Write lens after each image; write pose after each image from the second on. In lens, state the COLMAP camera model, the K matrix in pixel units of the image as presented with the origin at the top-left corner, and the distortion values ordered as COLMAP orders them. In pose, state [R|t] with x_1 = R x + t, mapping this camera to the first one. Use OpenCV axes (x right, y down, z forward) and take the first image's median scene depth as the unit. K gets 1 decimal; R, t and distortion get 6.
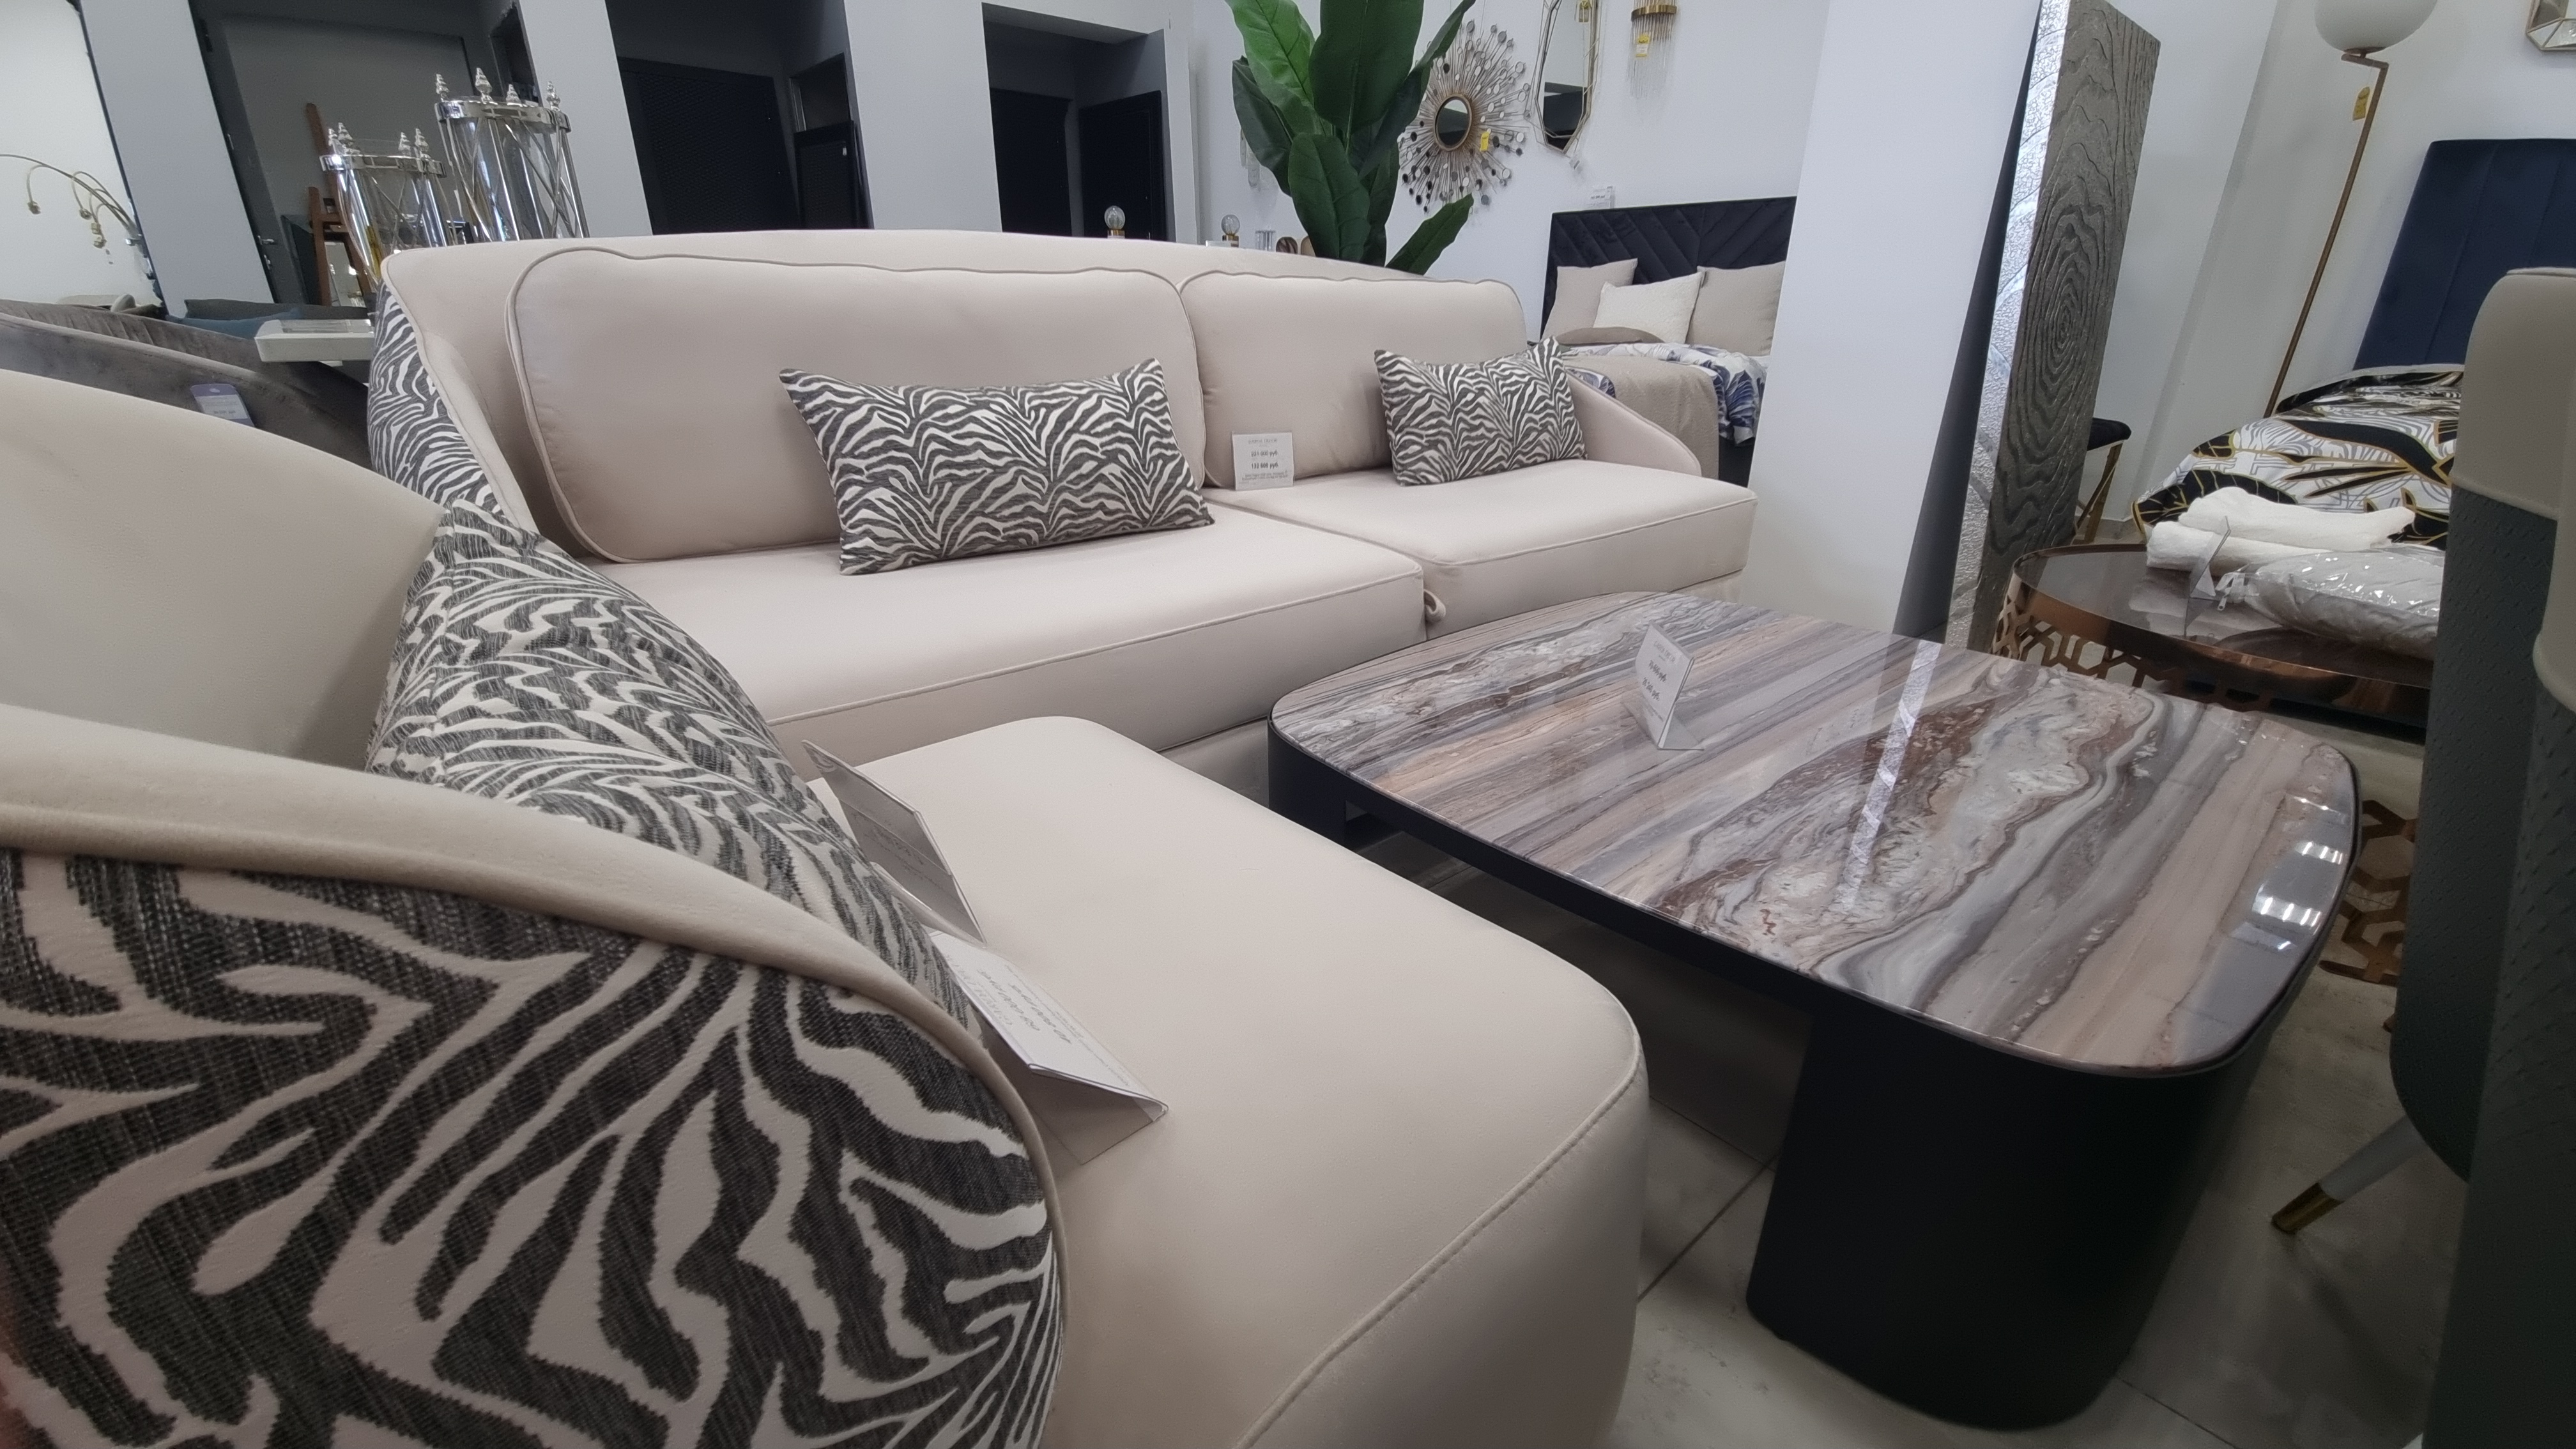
lens RADIAL K [[1043.7, 0, 1292.7], [0, 1043.7, 747.7], [0, 0, 1]] dist [-0.001999, -0.002980]
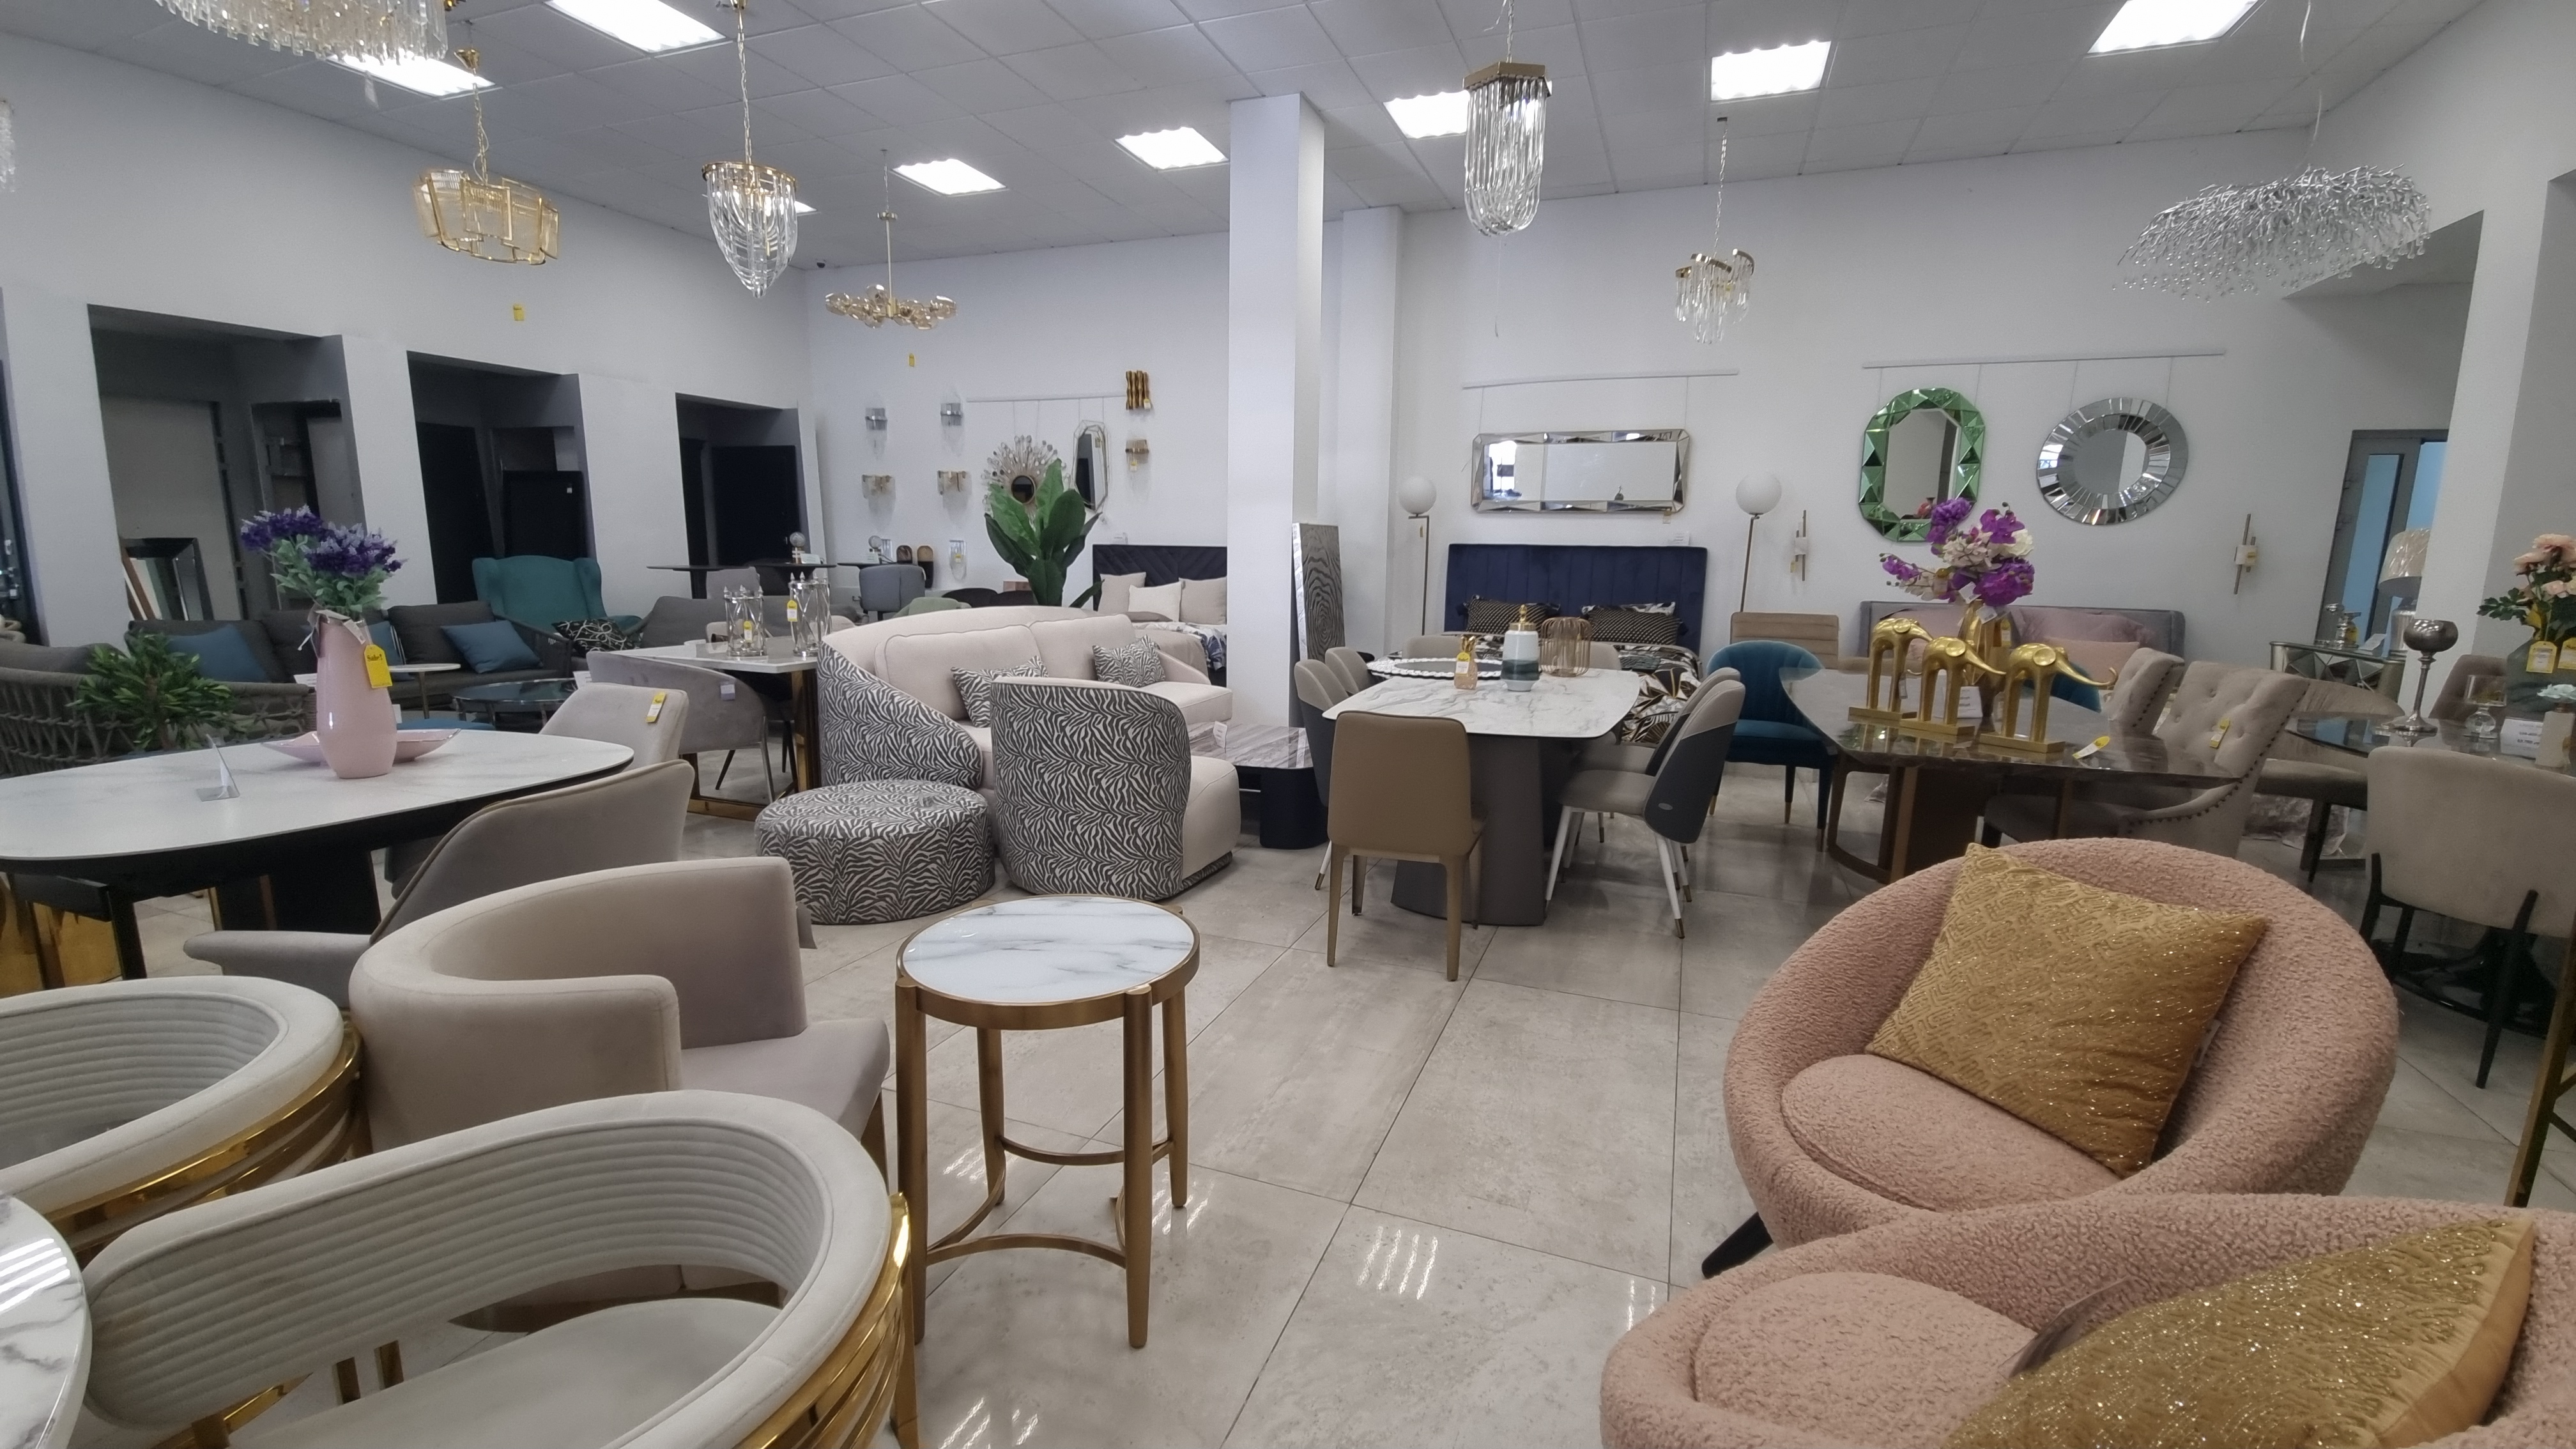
lens RADIAL K [[1043.7, 0, 1288.5], [0, 1043.7, 745.6], [0, 0, 1]] dist [-0.001999, -0.002980]
pose [[0.886130, -0.081767, 0.456167, -0.309016], [0.174144, 0.970925, -0.164249, 0.169509], [-0.429474, 0.224984, 0.874605, -0.641954]]
